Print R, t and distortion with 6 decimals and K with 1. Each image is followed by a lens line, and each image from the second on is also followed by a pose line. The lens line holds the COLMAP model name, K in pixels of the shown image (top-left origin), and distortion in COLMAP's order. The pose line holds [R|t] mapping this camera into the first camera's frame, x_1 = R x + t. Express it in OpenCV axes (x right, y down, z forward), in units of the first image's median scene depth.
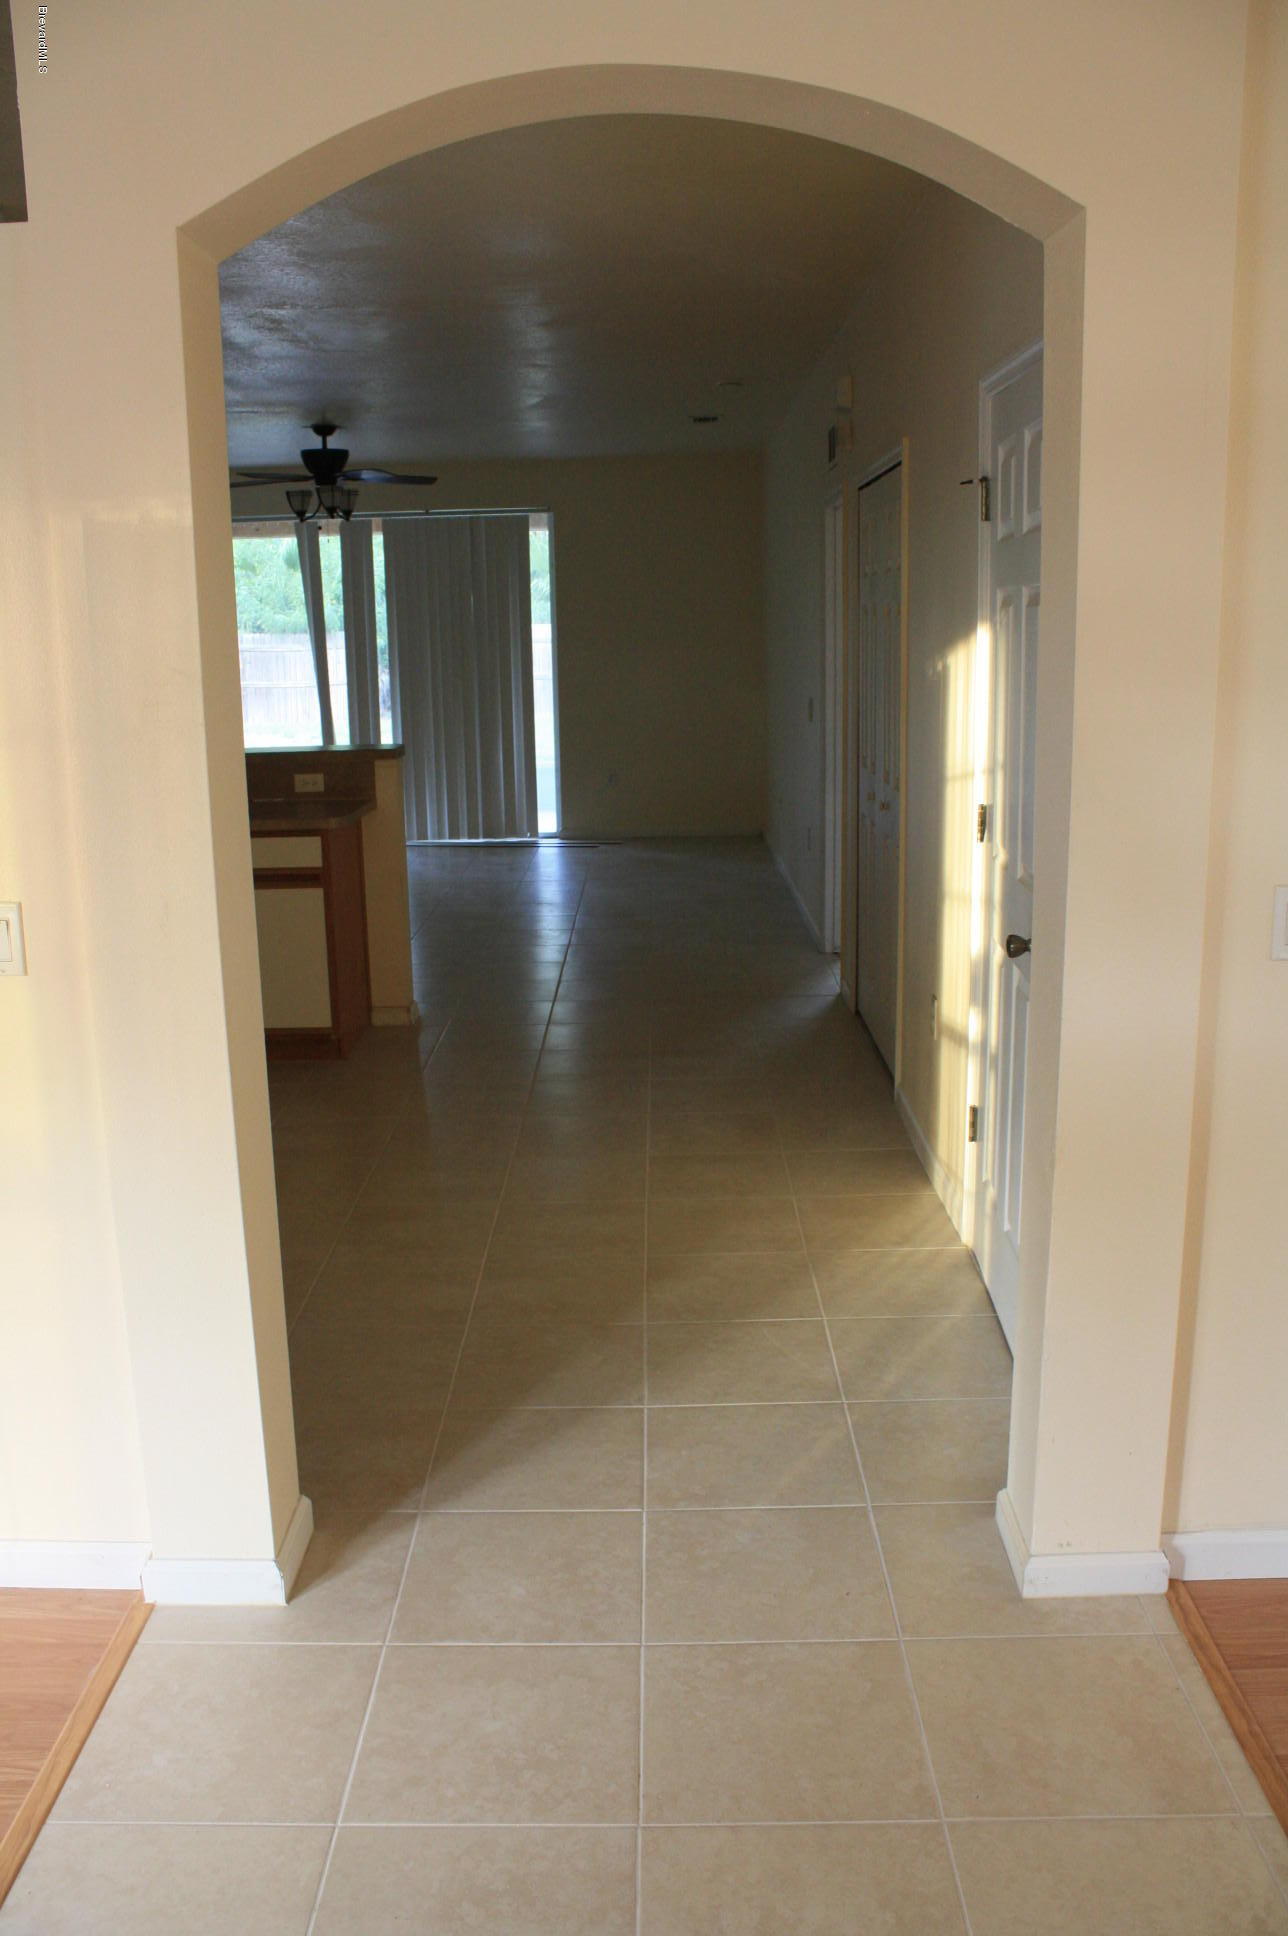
lens RADIAL K [[1625.4, 0, 642.0], [0, 1625.4, 963.5], [0, 0, 1]] dist [-0.171036, 0.157212]
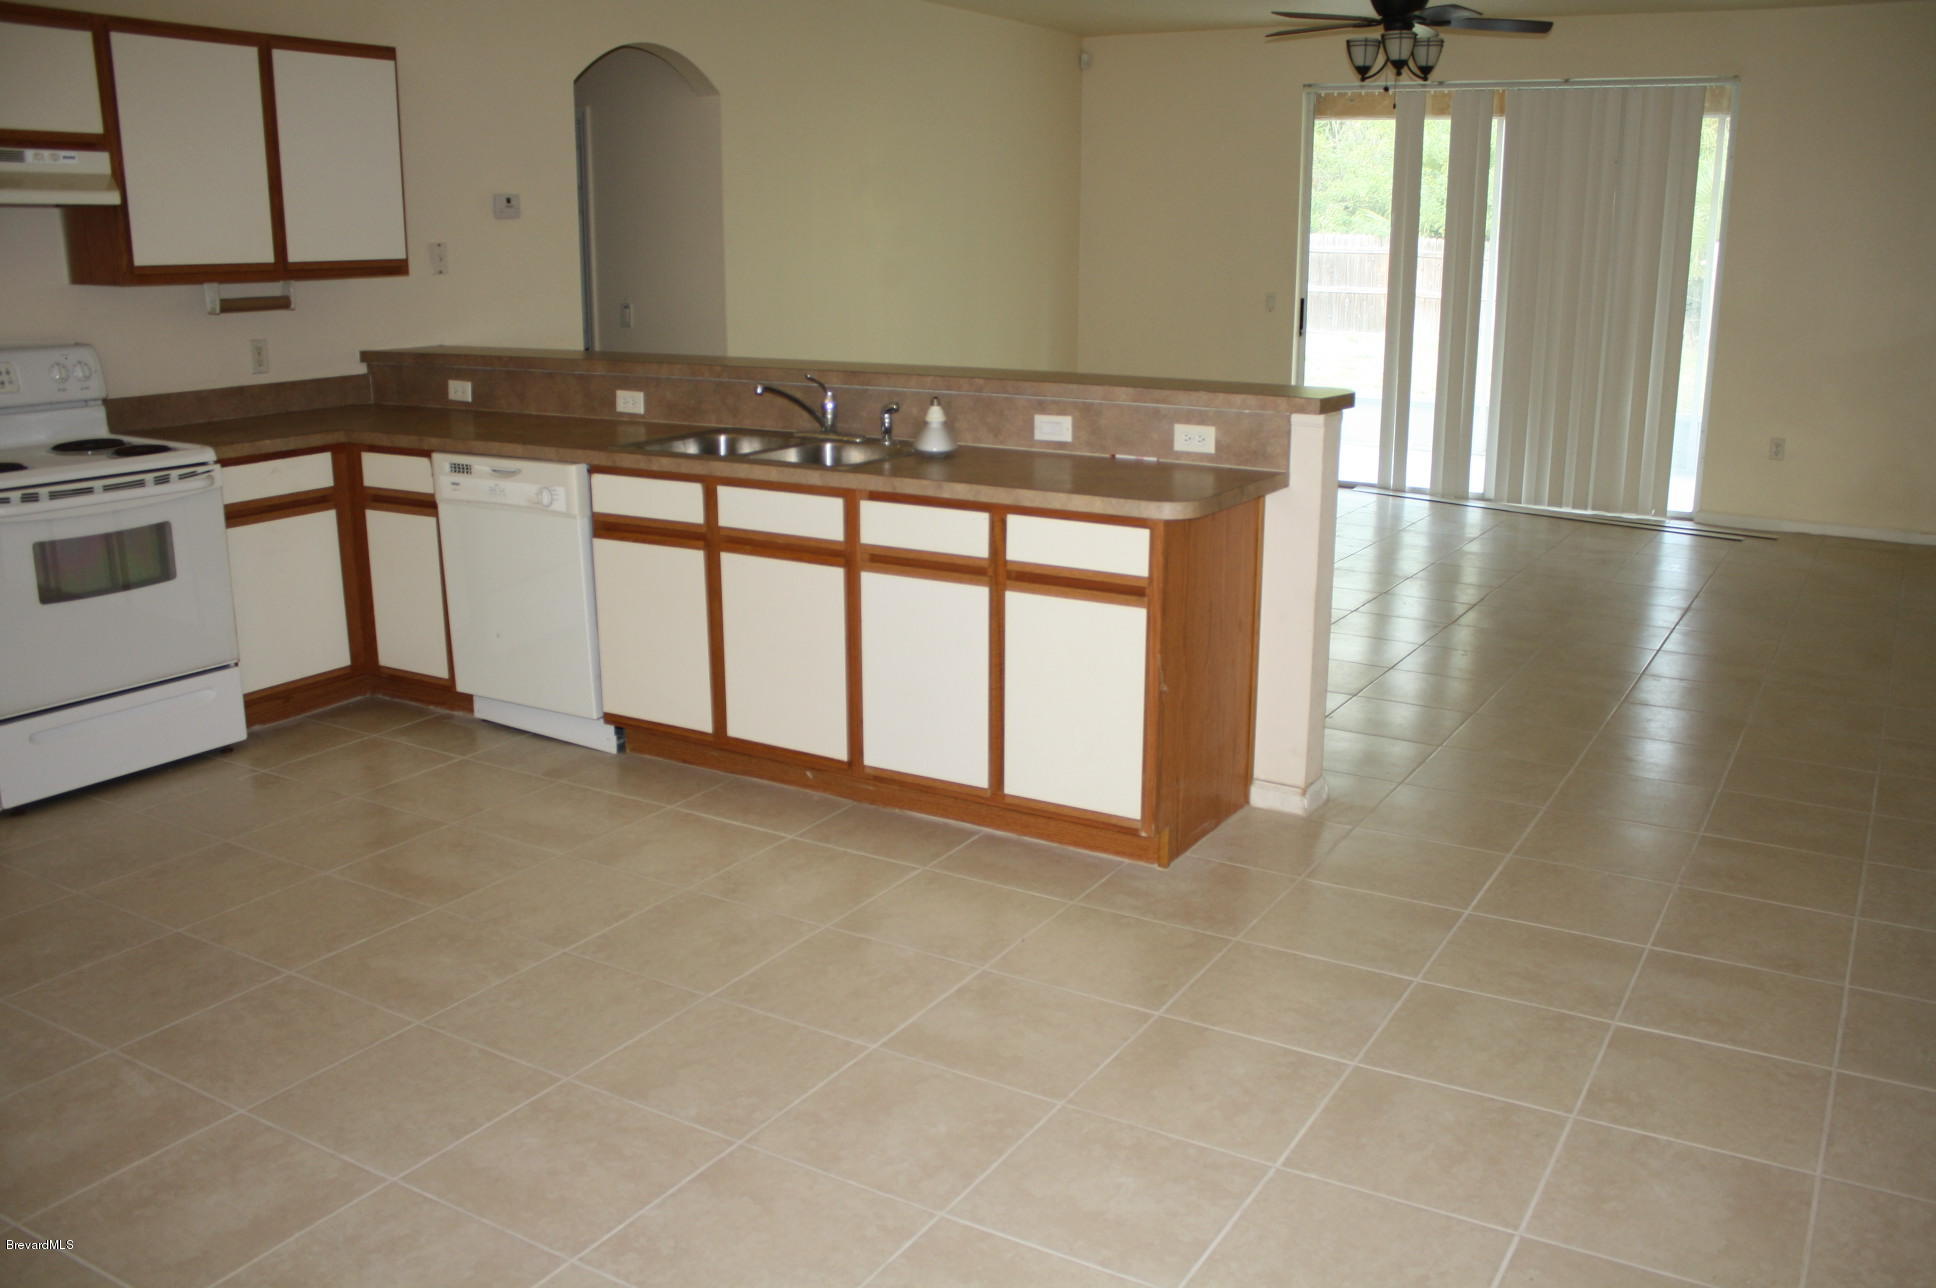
lens RADIAL K [[1625.4, 0, 968.0], [0, 1625.4, 644.0], [0, 0, 1]] dist [-0.171036, 0.157212]
pose [[0.856481, 0.148434, -0.494376, 0.034140], [-0.125980, 0.988909, 0.078661, -0.039745], [0.500569, -0.005090, 0.865682, 0.214202]]
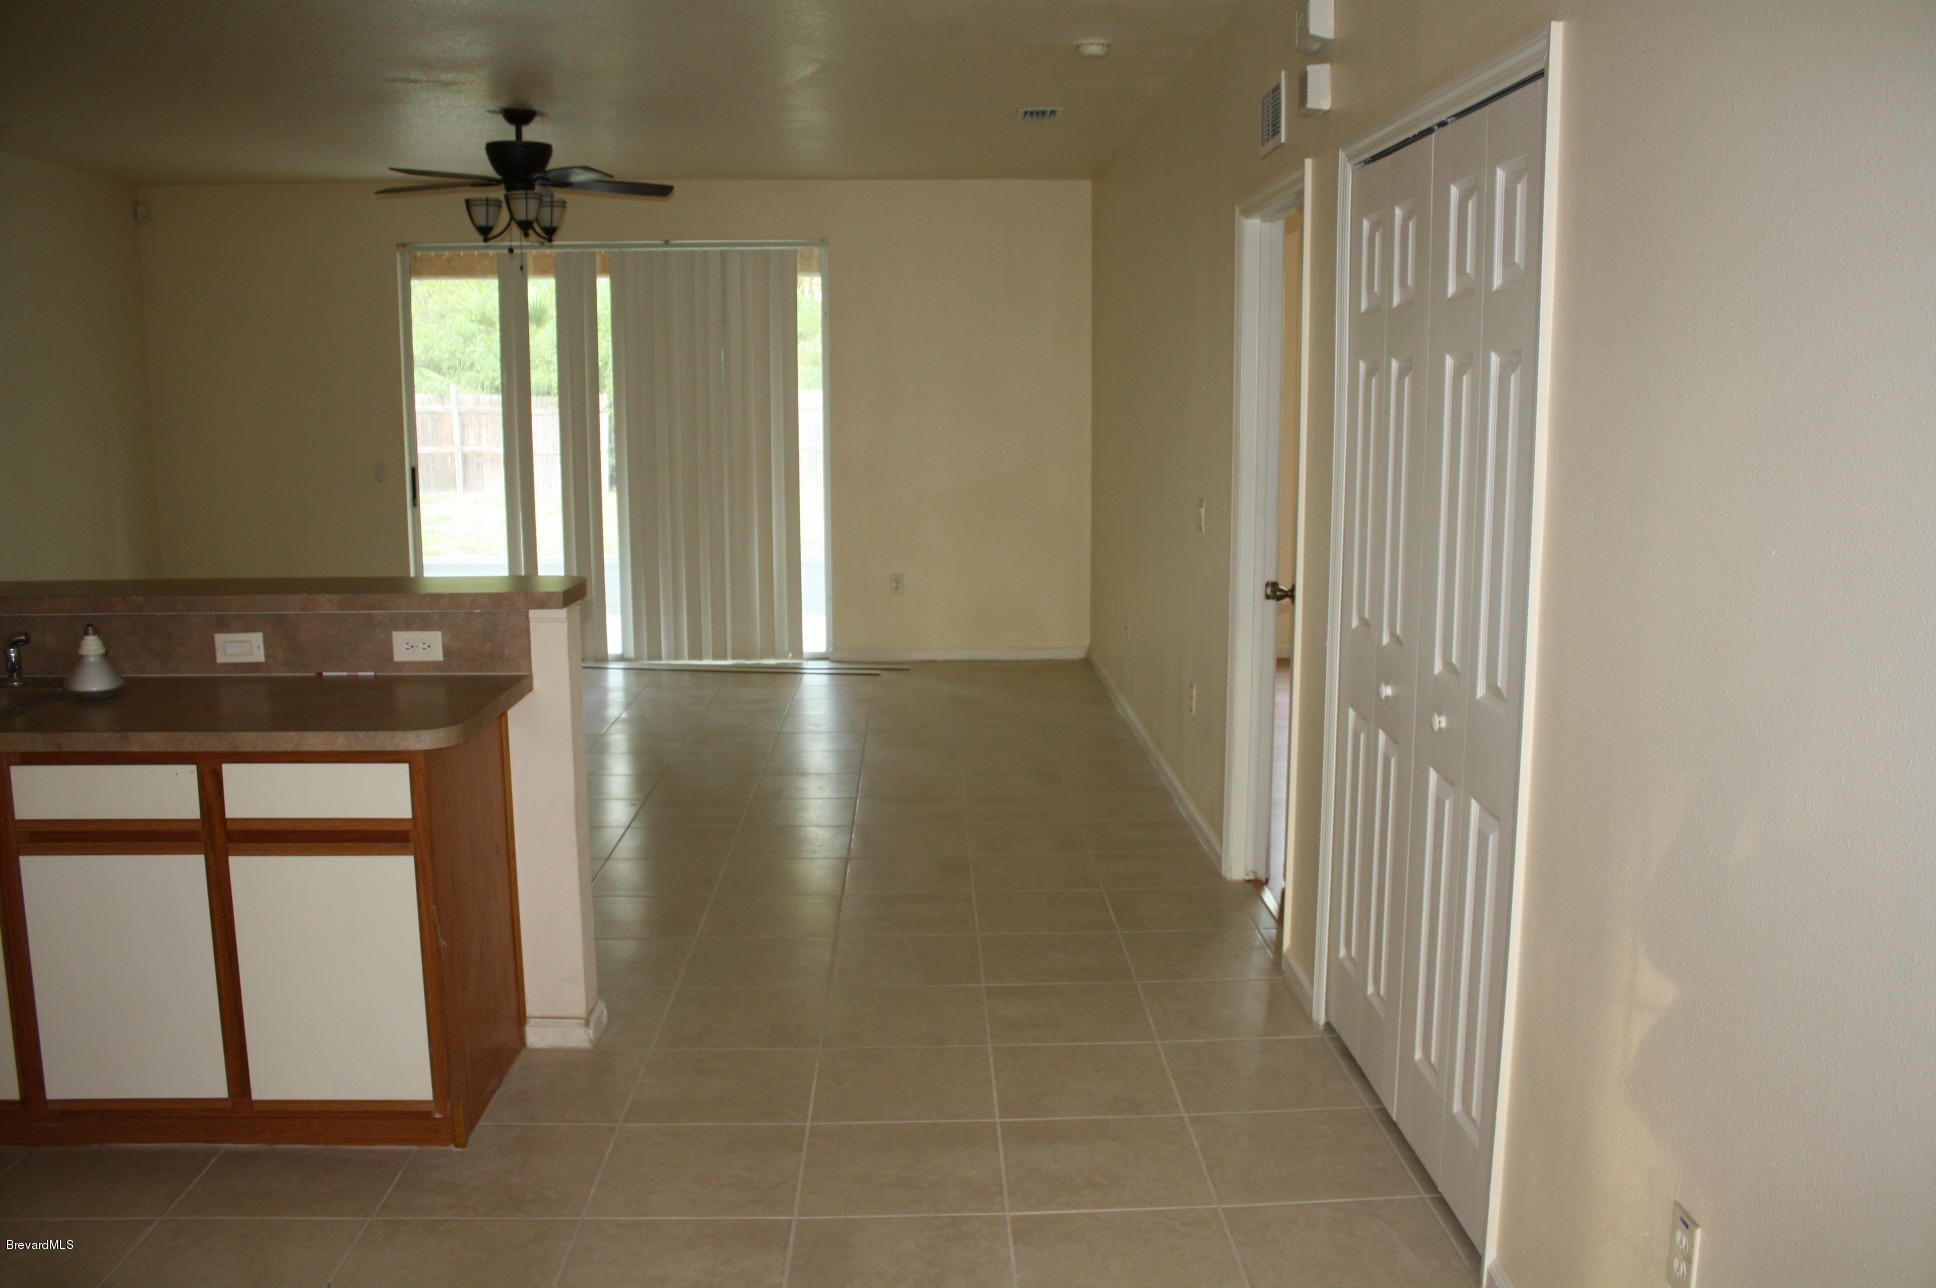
lens RADIAL K [[1625.4, 0, 968.0], [0, 1625.4, 644.0], [0, 0, 1]] dist [-0.171036, 0.157212]
pose [[0.999188, 0.011502, 0.038609, -0.016199], [-0.009430, 0.998527, -0.053424, -0.048579], [-0.039167, 0.053016, 0.997825, 0.238101]]
